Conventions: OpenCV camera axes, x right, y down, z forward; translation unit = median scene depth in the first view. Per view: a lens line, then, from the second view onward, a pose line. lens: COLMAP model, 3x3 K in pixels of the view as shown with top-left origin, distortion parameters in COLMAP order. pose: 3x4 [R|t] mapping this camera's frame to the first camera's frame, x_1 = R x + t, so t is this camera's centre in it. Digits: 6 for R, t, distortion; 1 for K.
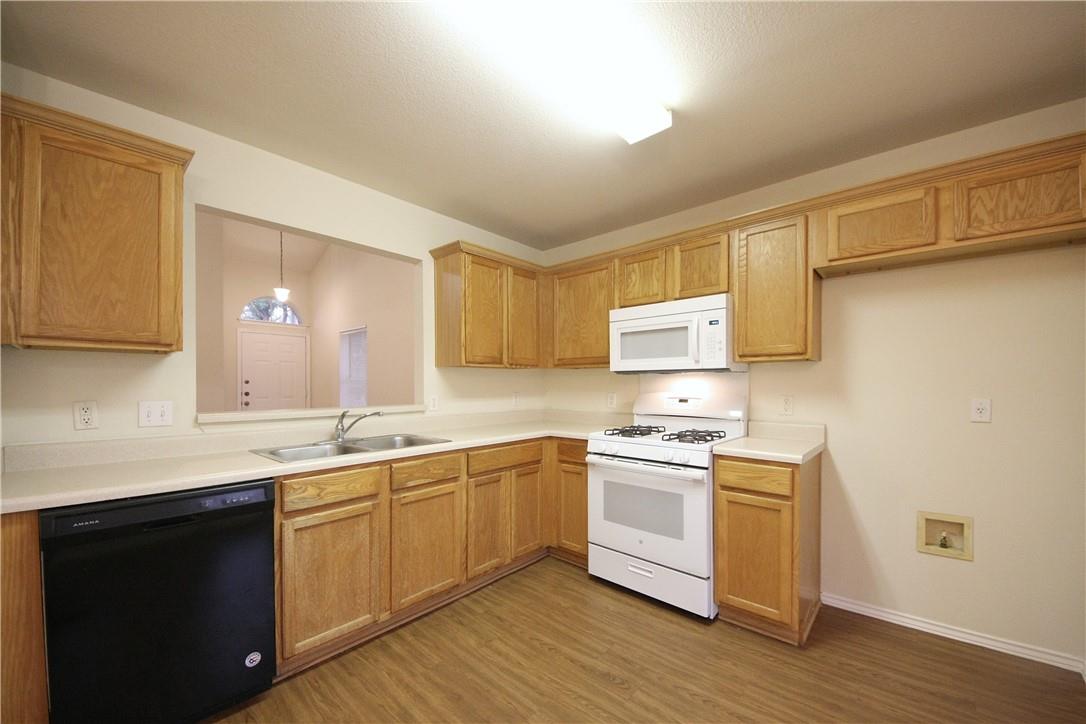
lens RADIAL K [[418.1, 0, 546.3], [0, 418.1, 383.4], [0, 0, 1]] dist [-0.002925, 0.000281]
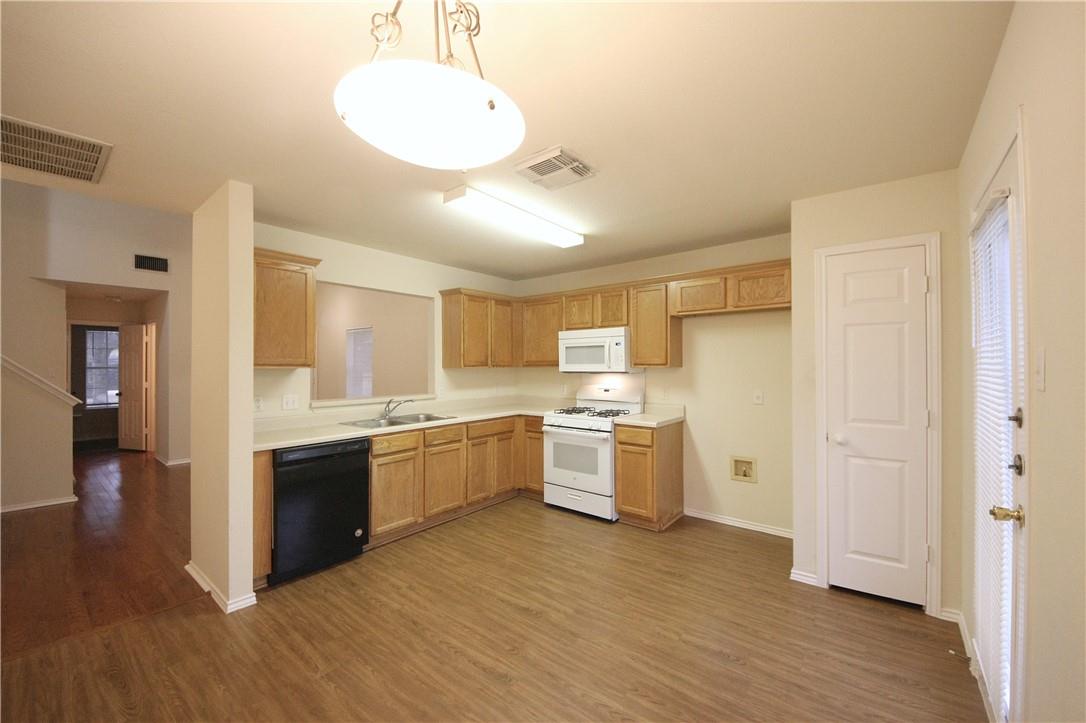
lens RADIAL K [[418.1, 0, 543.2], [0, 418.1, 361.0], [0, 0, 1]] dist [-0.002925, 0.000281]
pose [[0.999018, -0.001276, 0.044278, 0.033432], [0.001622, 0.999968, -0.007790, -0.067401], [-0.044267, 0.007854, 0.998989, -0.637307]]
